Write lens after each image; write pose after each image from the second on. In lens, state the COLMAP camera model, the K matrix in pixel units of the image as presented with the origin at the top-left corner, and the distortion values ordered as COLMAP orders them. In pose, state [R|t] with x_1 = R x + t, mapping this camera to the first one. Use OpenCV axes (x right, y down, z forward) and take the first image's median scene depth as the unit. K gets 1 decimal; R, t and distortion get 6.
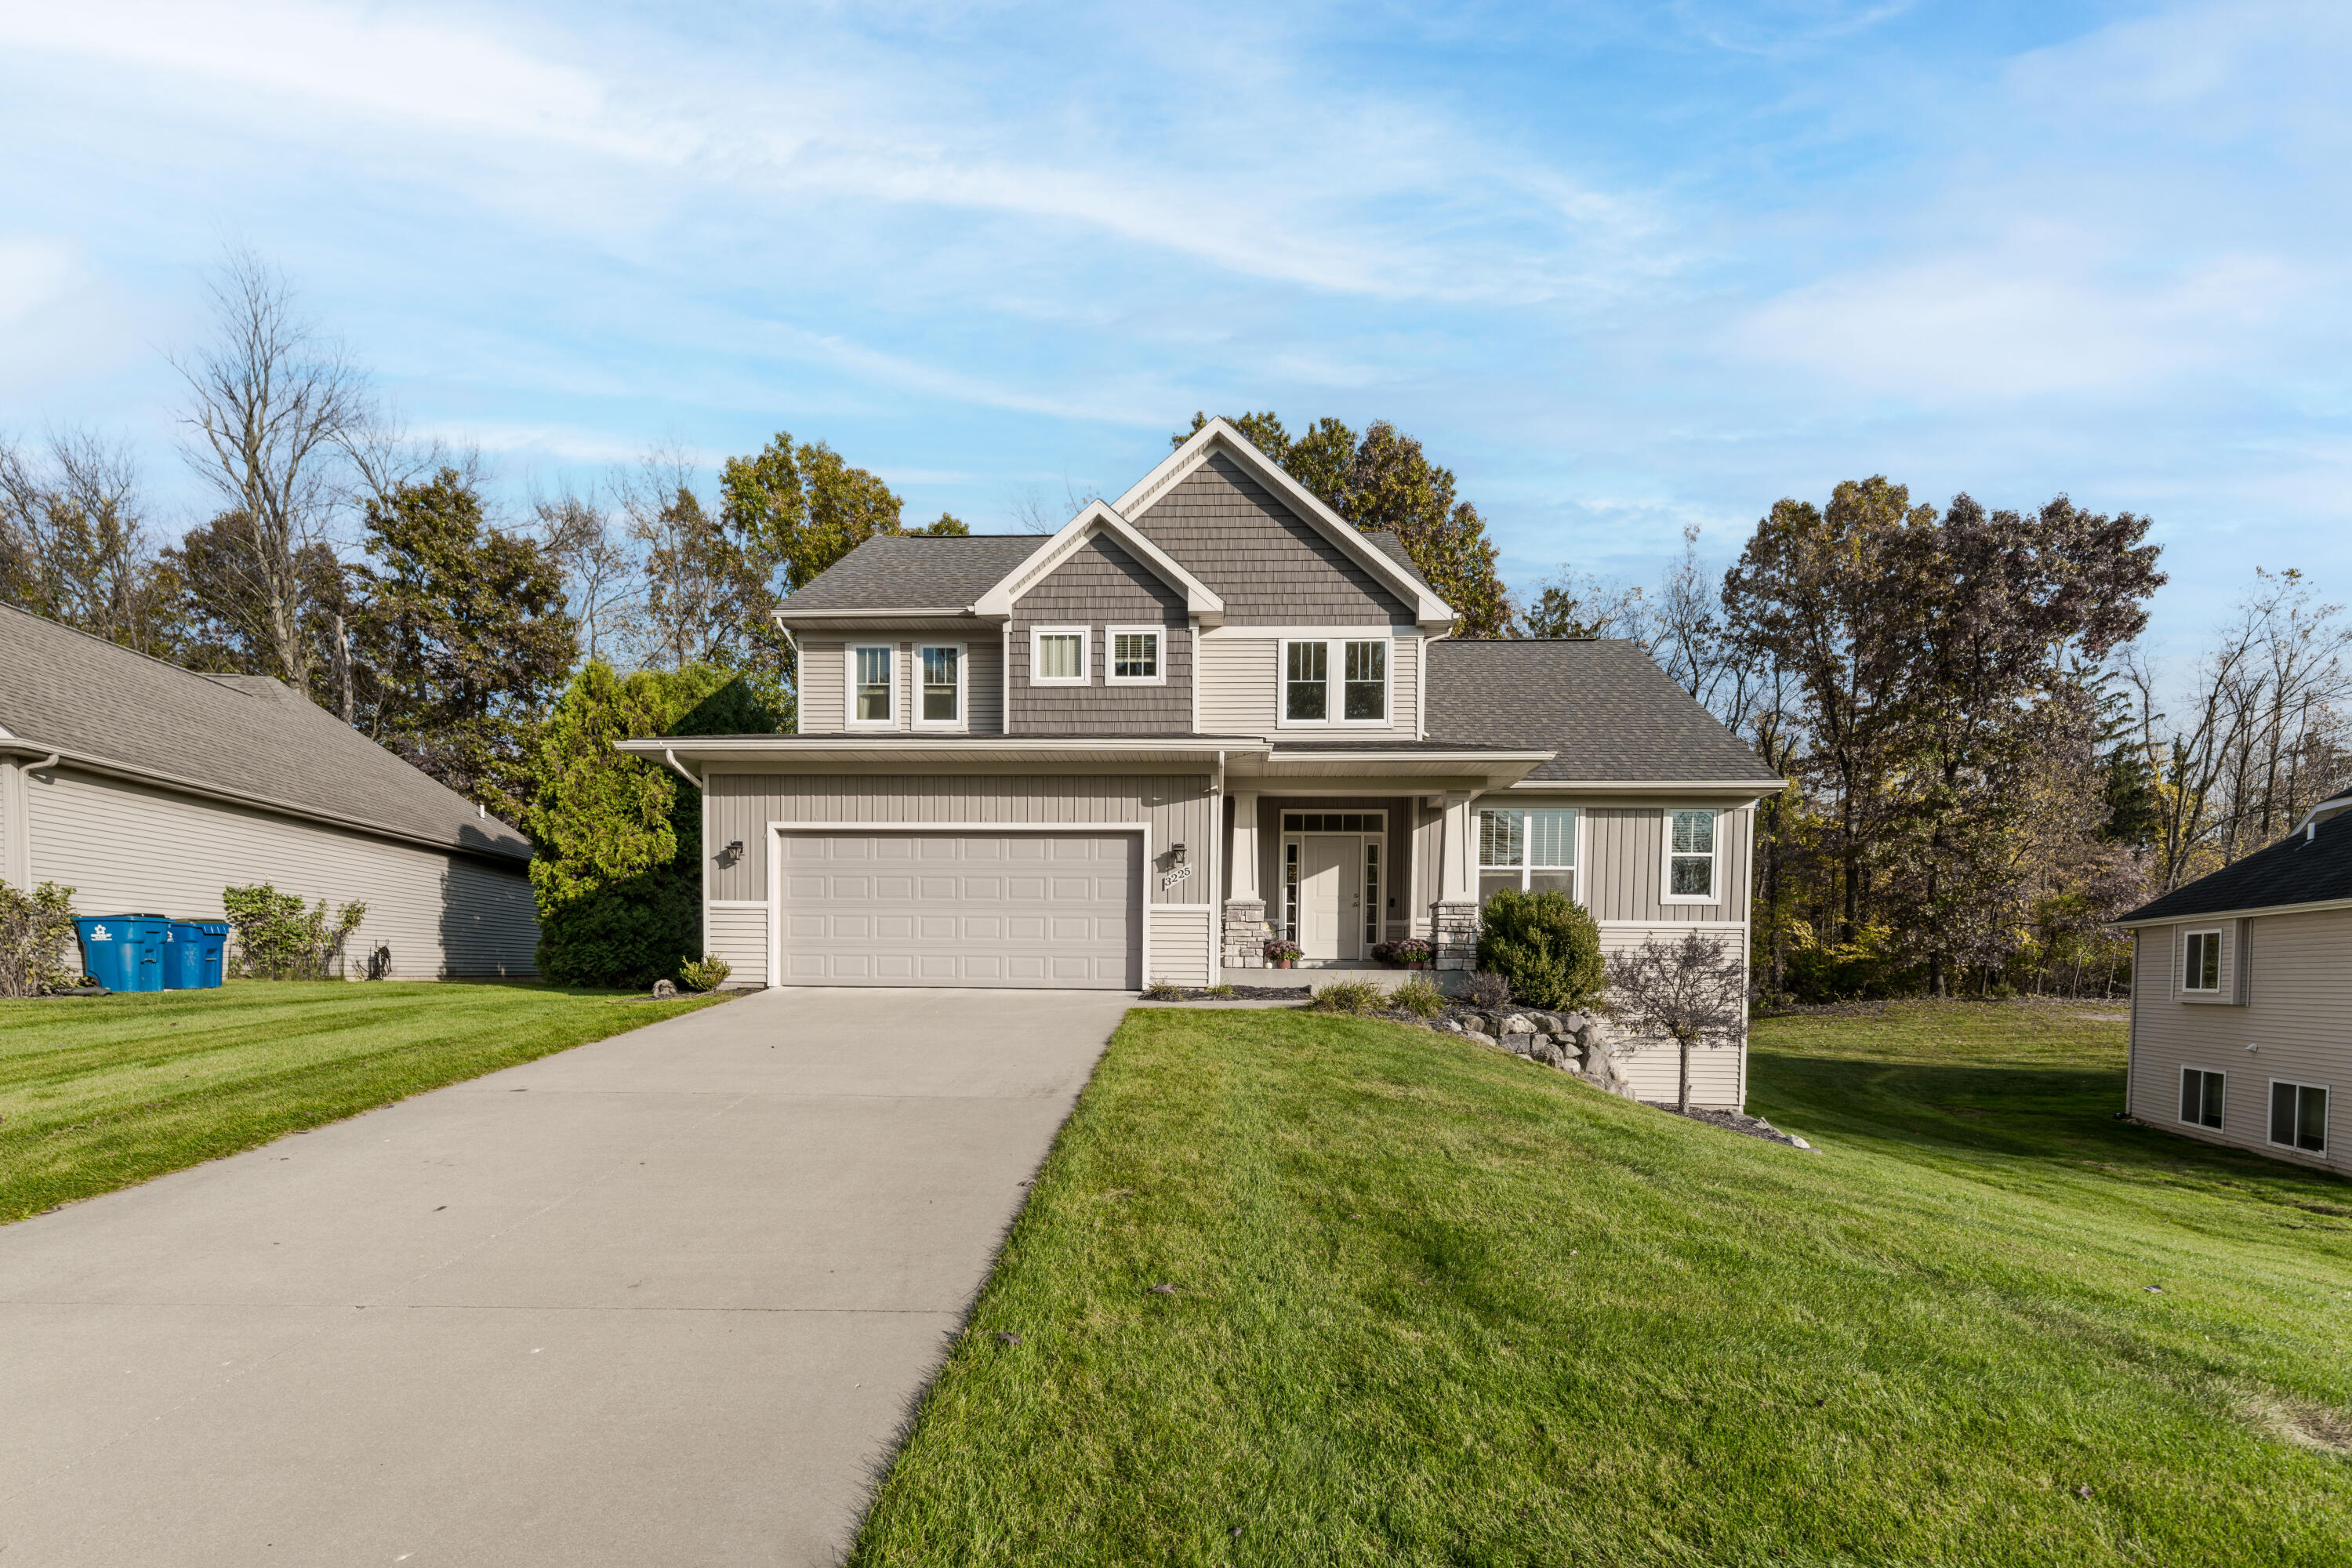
lens RADIAL K [[947.7, 0, 1173.9], [0, 947.7, 928.3], [0, 0, 1]] dist [-0.000213, 0.000067]
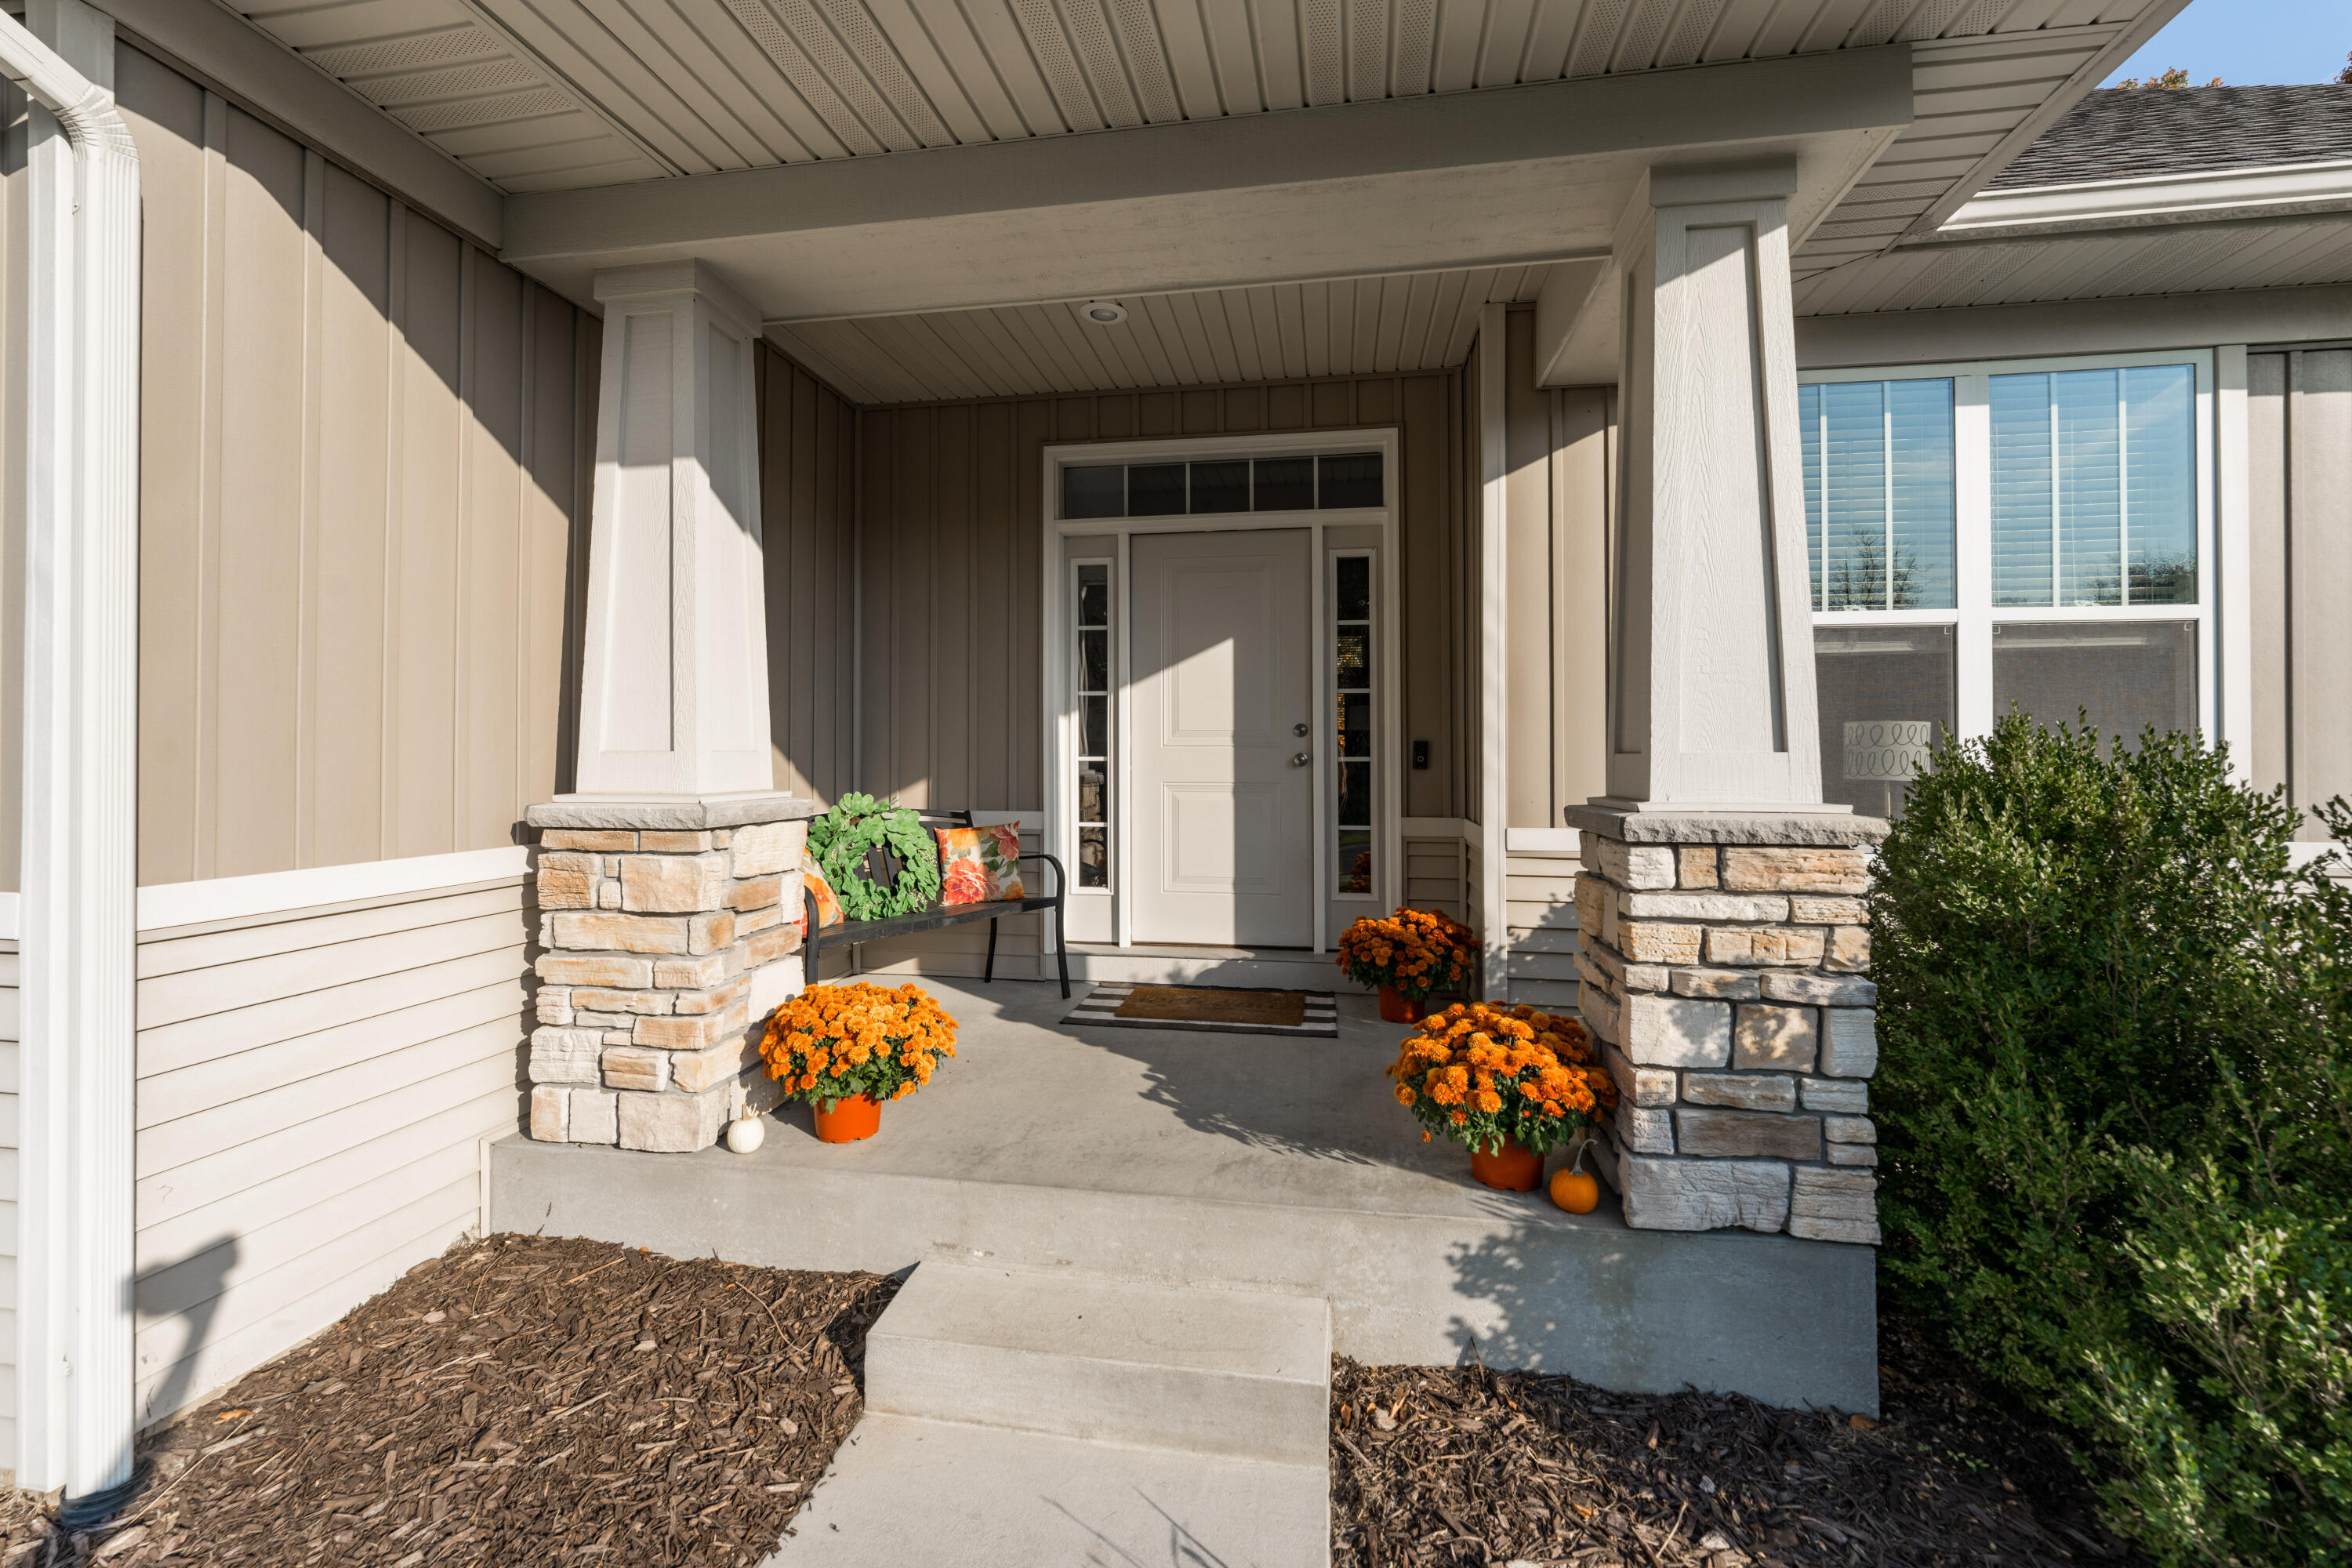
lens RADIAL K [[1020.2, 0, 1170.3], [0, 1020.2, 699.2], [0, 0, 1]] dist [-0.000526, 0.000001]
pose [[0.996218, -0.017104, -0.085191, 0.180194], [0.016050, 0.999786, -0.013045, -0.040753], [0.085396, 0.011628, 0.996279, 0.684646]]
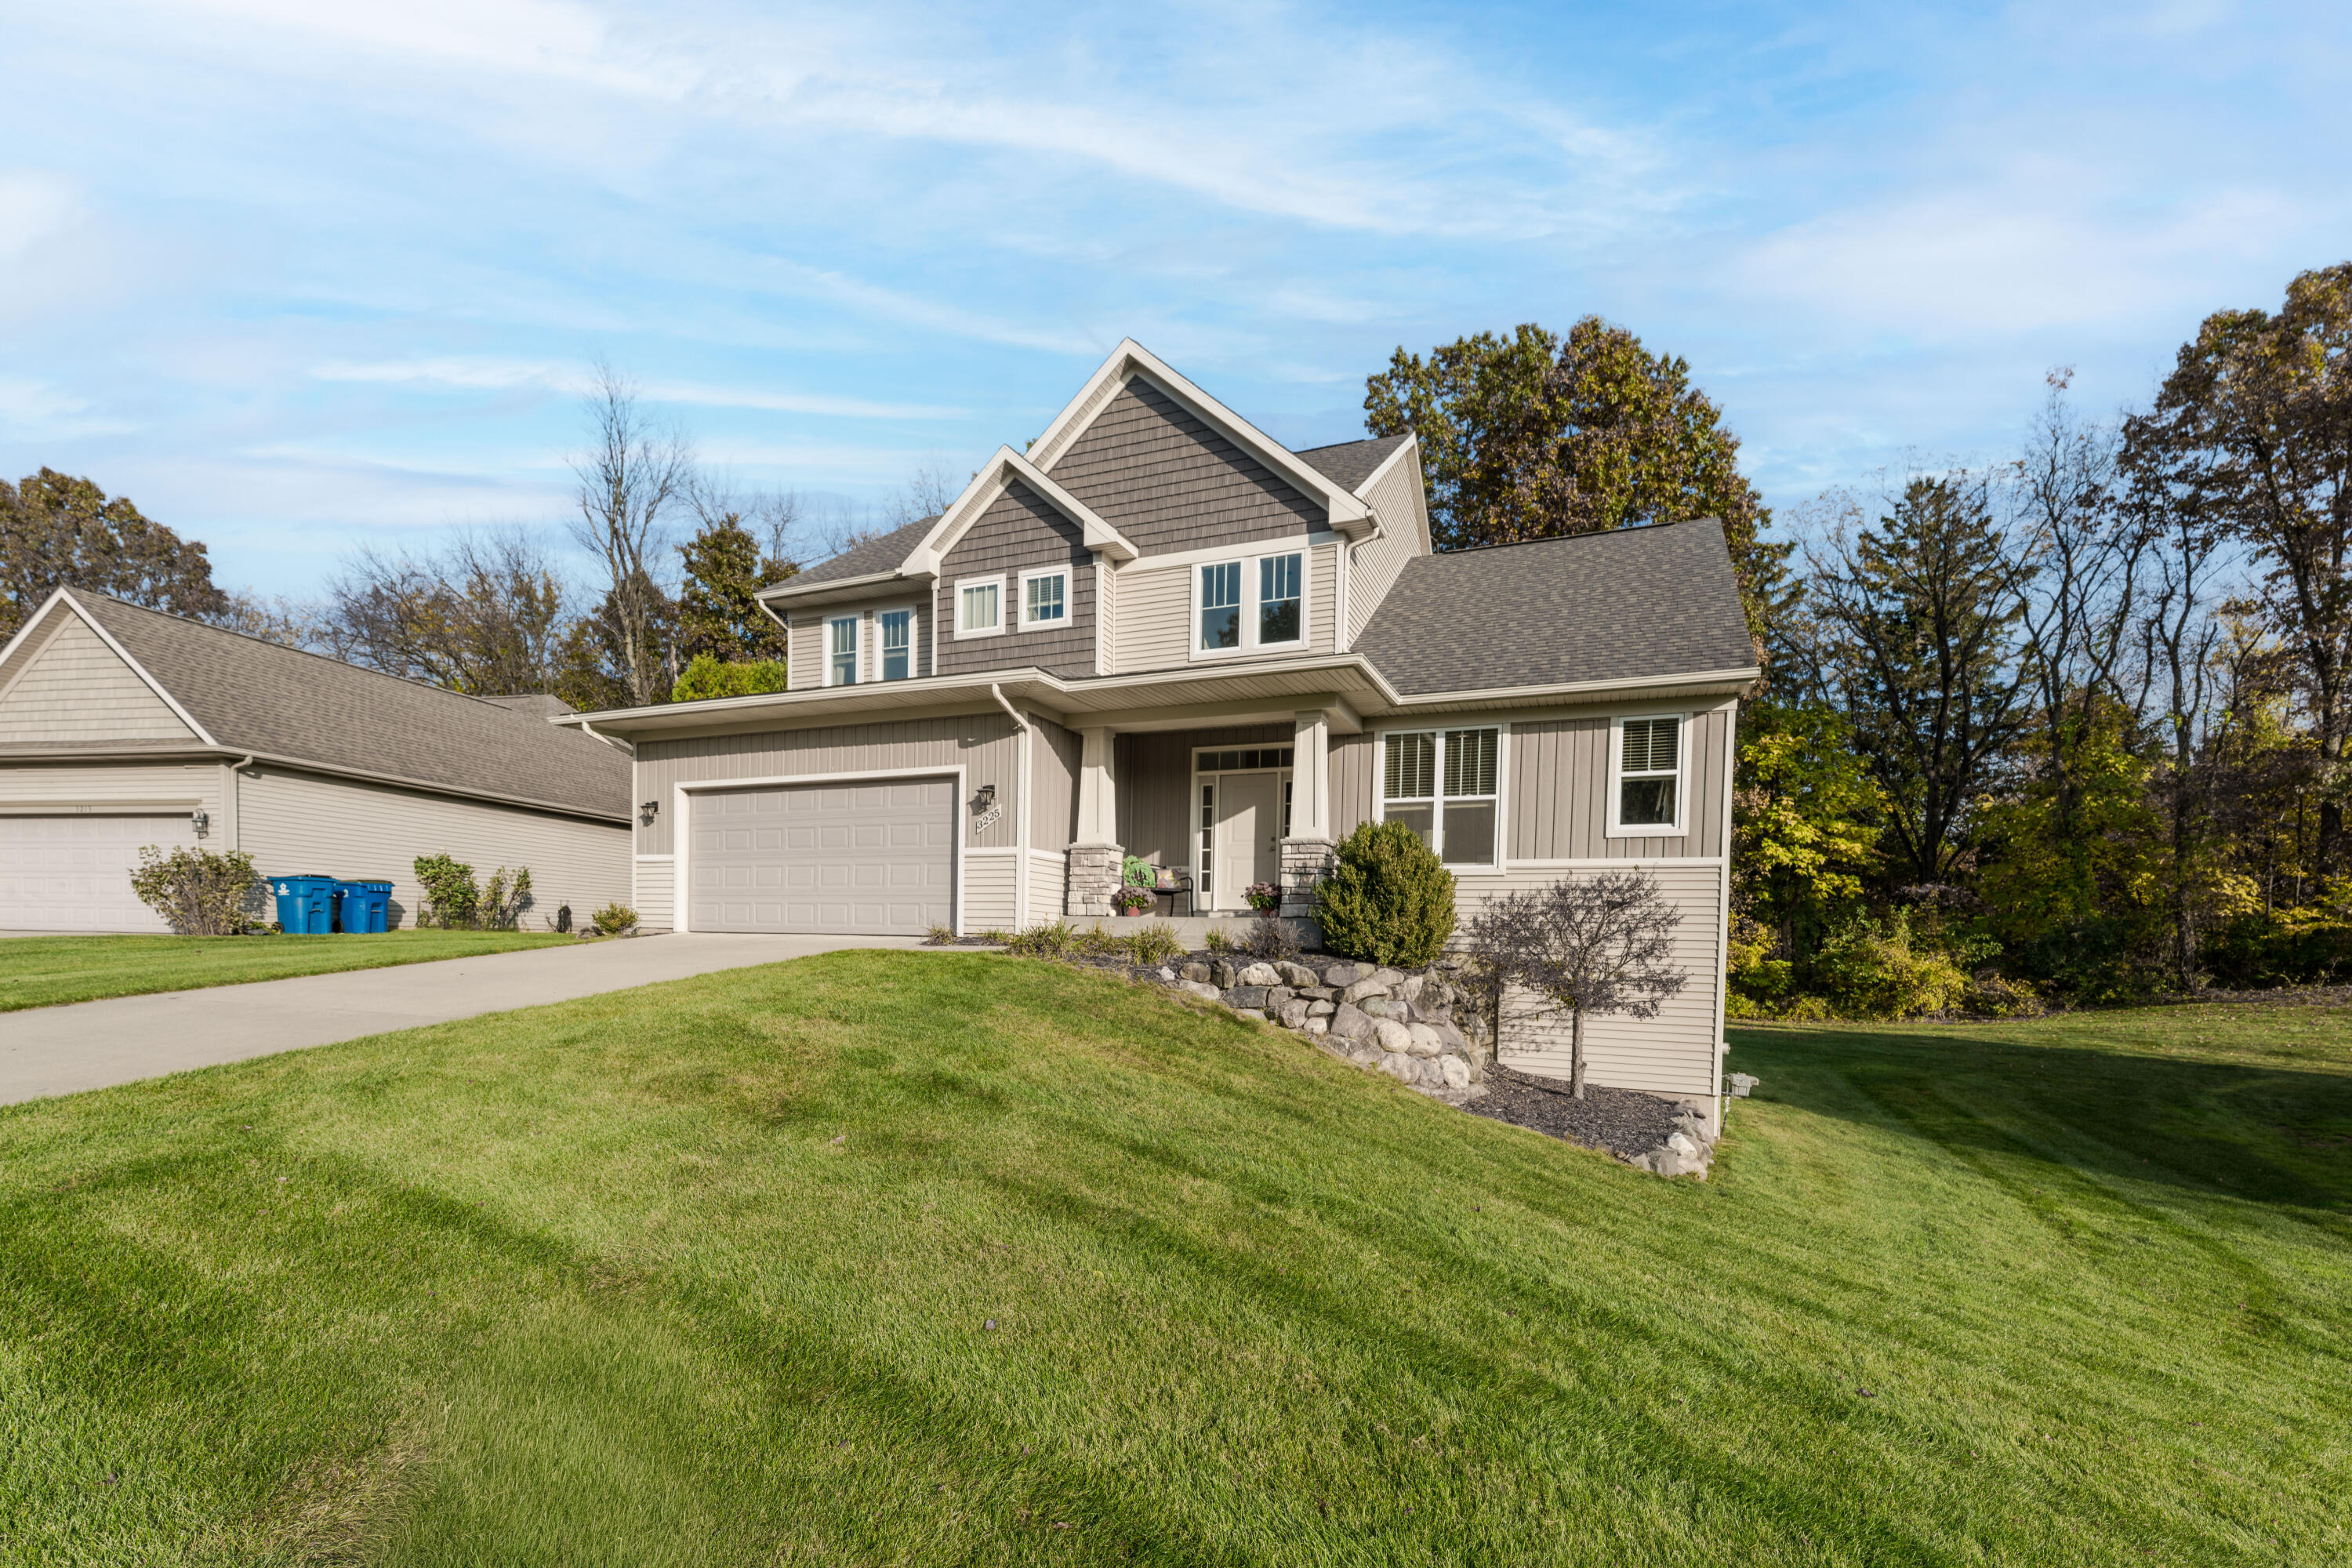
lens RADIAL K [[952.0, 0, 1176.6], [0, 952.0, 896.2], [0, 0, 1]] dist [0.000214, -0.000120]
pose [[0.947148, -0.007511, -0.320708, 0.396590], [0.005760, 0.999963, -0.006411, 0.025154], [0.320744, 0.004225, 0.947156, 0.115903]]
